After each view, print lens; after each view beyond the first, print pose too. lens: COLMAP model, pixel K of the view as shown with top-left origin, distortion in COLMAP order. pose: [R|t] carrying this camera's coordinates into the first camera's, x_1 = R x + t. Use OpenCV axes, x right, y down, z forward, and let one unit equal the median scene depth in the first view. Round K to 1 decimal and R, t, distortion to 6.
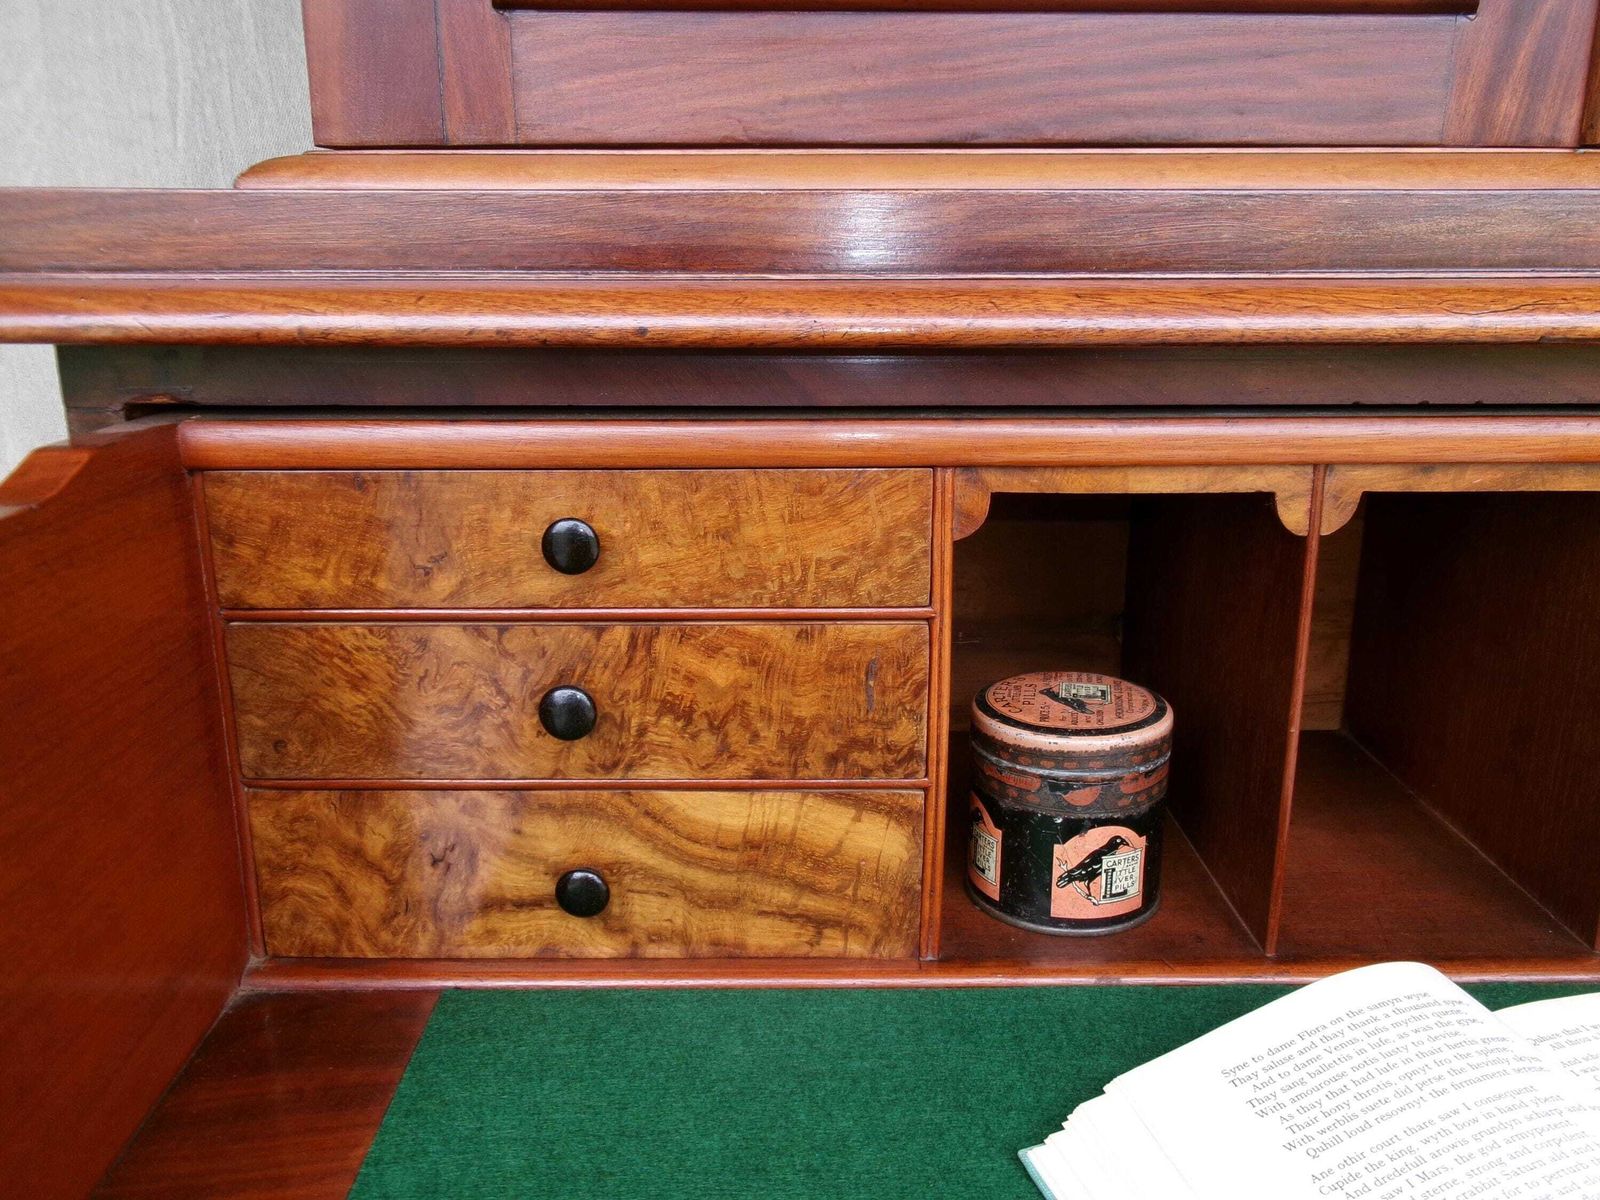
lens RADIAL K [[1316.1, 0, 800.0], [0, 1316.1, 600.0], [0, 0, 1]] dist [-0.002874, -0.004462]
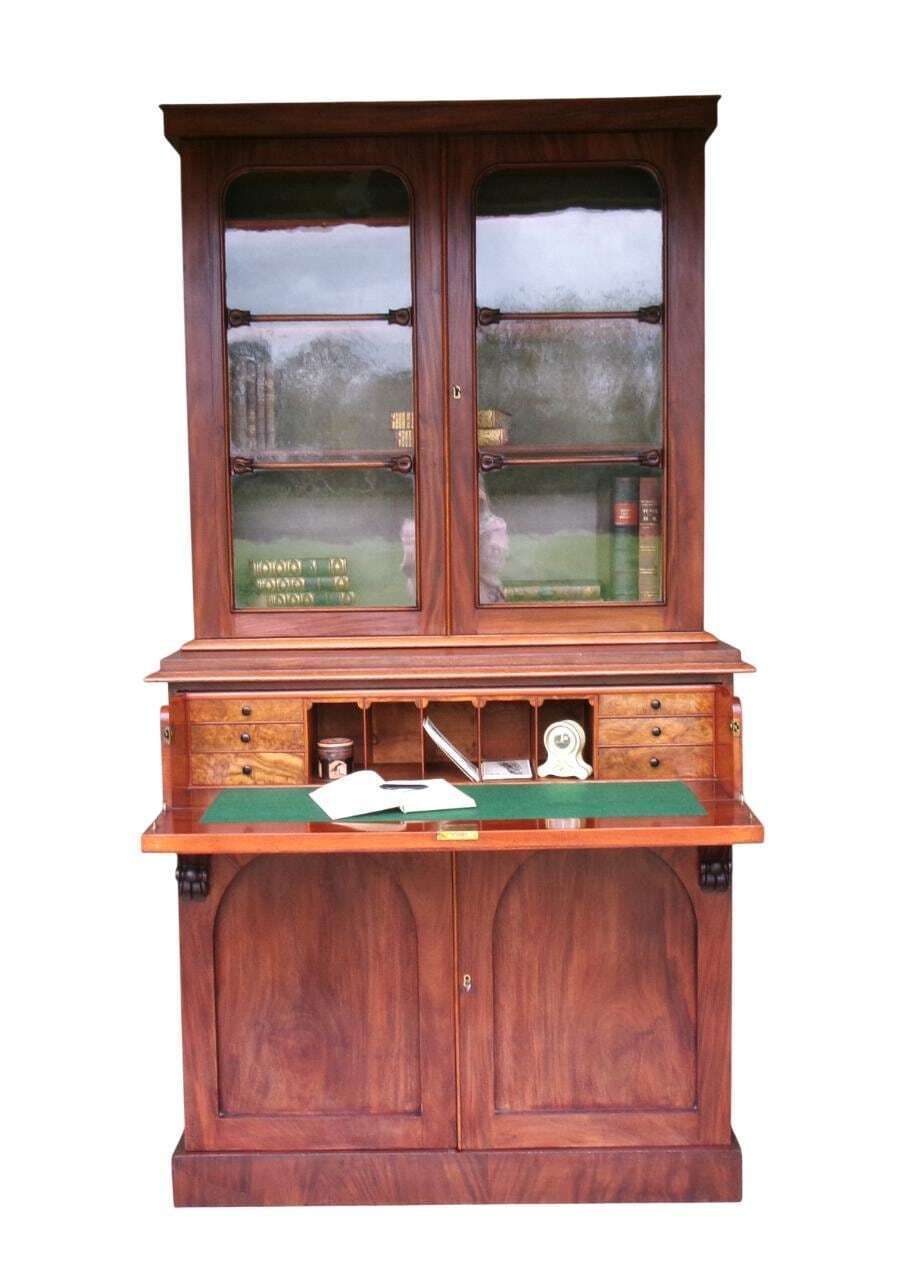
lens RADIAL K [[1487.6, 0, 432.6], [0, 1487.6, 653.8], [0, 0, 1]] dist [-0.011426, -0.004493]
pose [[0.999746, -0.011558, -0.019365, 0.838149], [0.008368, 0.987501, -0.157389, 0.792938], [0.020942, 0.157187, 0.987347, -5.901288]]
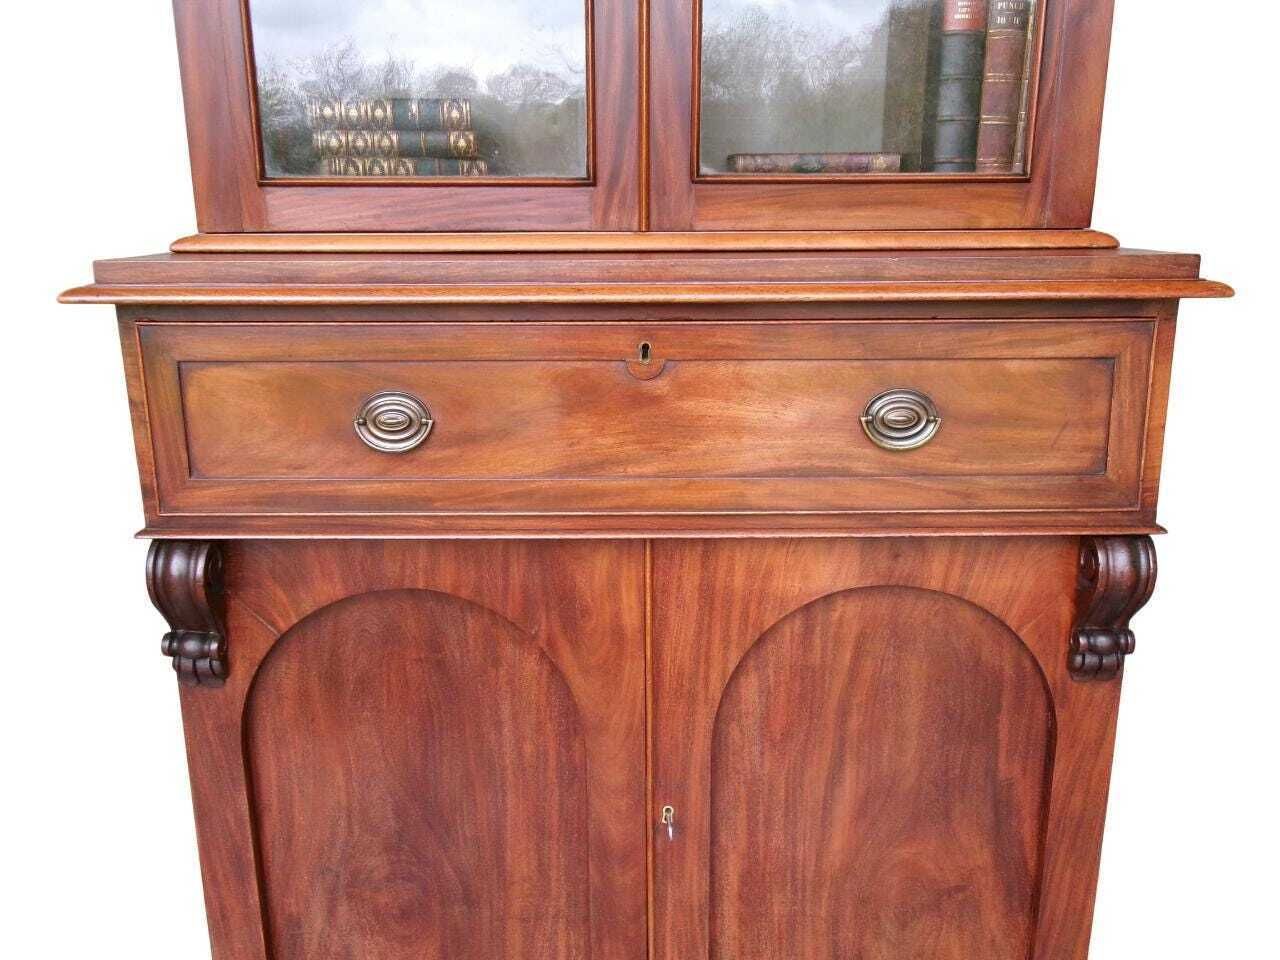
lens RADIAL K [[1052.9, 0, 640.0], [0, 1052.9, 480.0], [0, 0, 1]] dist [-0.002874, -0.004462]
pose [[0.999957, 0.000361, -0.009250, 0.793697], [-0.000417, 0.999982, -0.006052, 0.269414], [0.009247, 0.006056, 0.999939, -1.653886]]
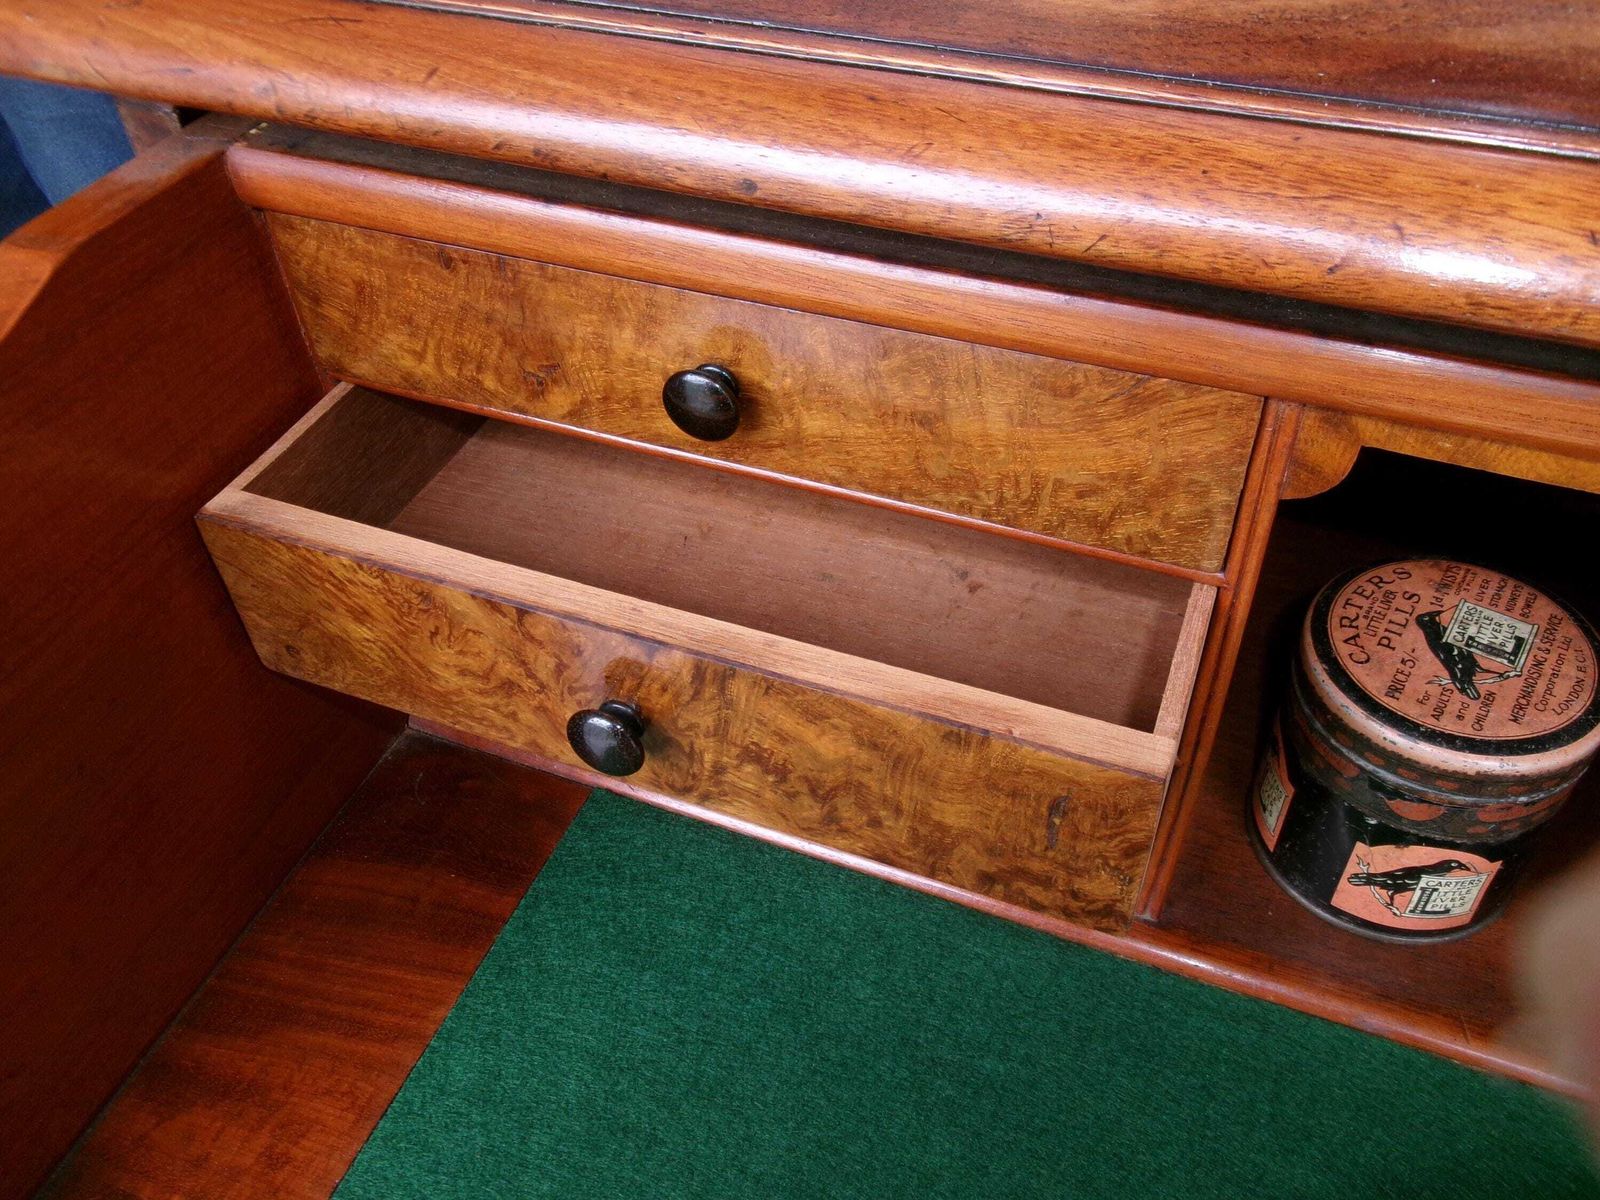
lens RADIAL K [[1316.1, 0, 800.0], [0, 1316.1, 600.0], [0, 0, 1]] dist [-0.002874, -0.004462]
pose [[0.922634, 0.244692, -0.298115, 0.102205], [-0.071955, 0.868603, 0.490256, -0.282339], [0.378905, -0.430876, 0.819010, 0.382272]]
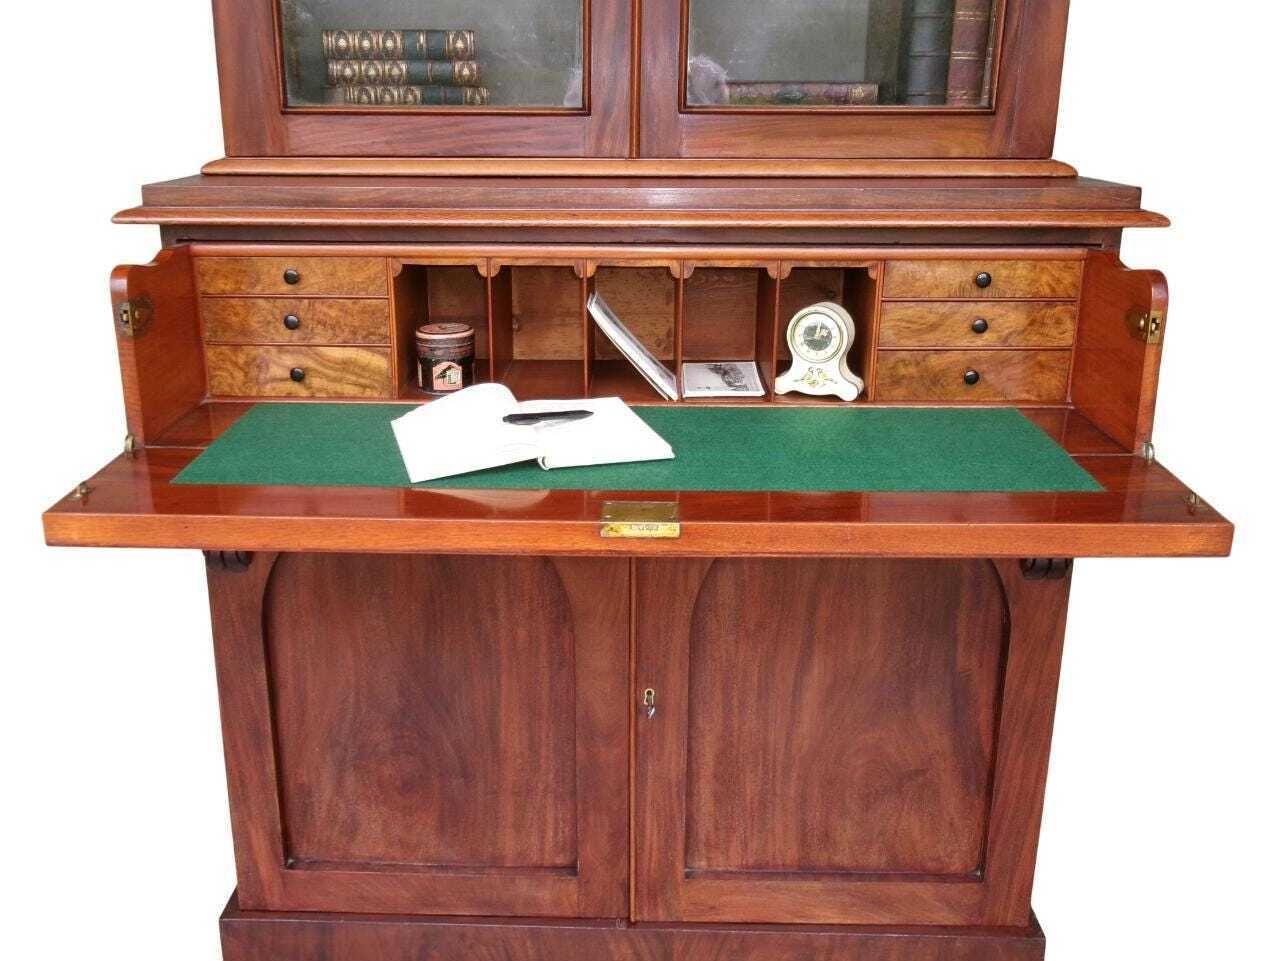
lens RADIAL K [[1170.1, 0, 603.2], [0, 1170.1, 438.7], [0, 0, 1]] dist [-0.004624, 0.000900]
pose [[0.999259, 0.014363, -0.035707, 0.821433], [-0.013435, 0.999569, 0.026098, 0.312669], [0.036067, -0.025599, 0.999021, -2.268570]]
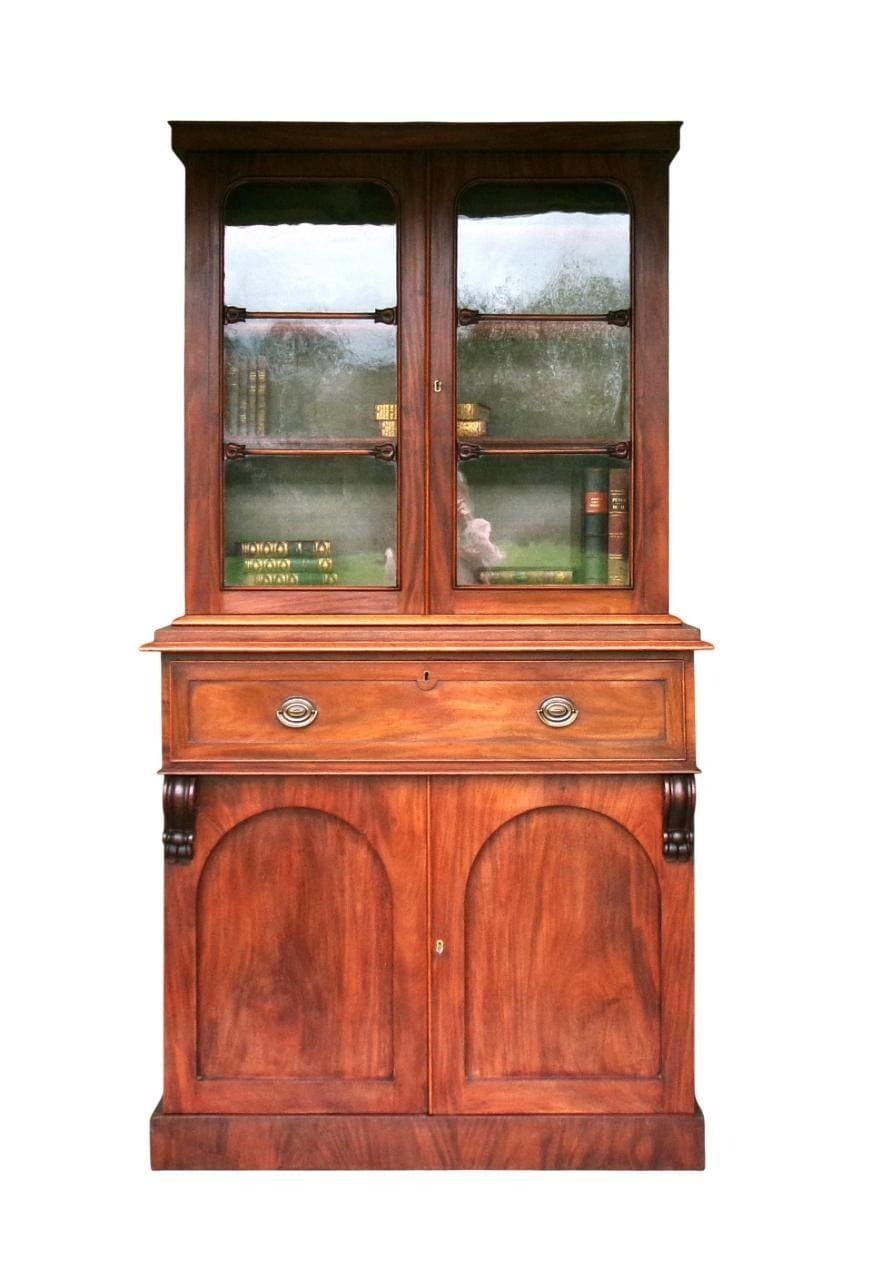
lens RADIAL K [[1825.8, 0, 435.0], [0, 1825.8, 546.2], [0, 0, 1]] dist [-0.004655, 0.012720]
pose [[0.999953, 0.001304, -0.009560, 0.907453], [-0.003601, 0.969679, -0.244354, 1.513840], [0.008952, 0.244377, 0.969639, -7.926382]]
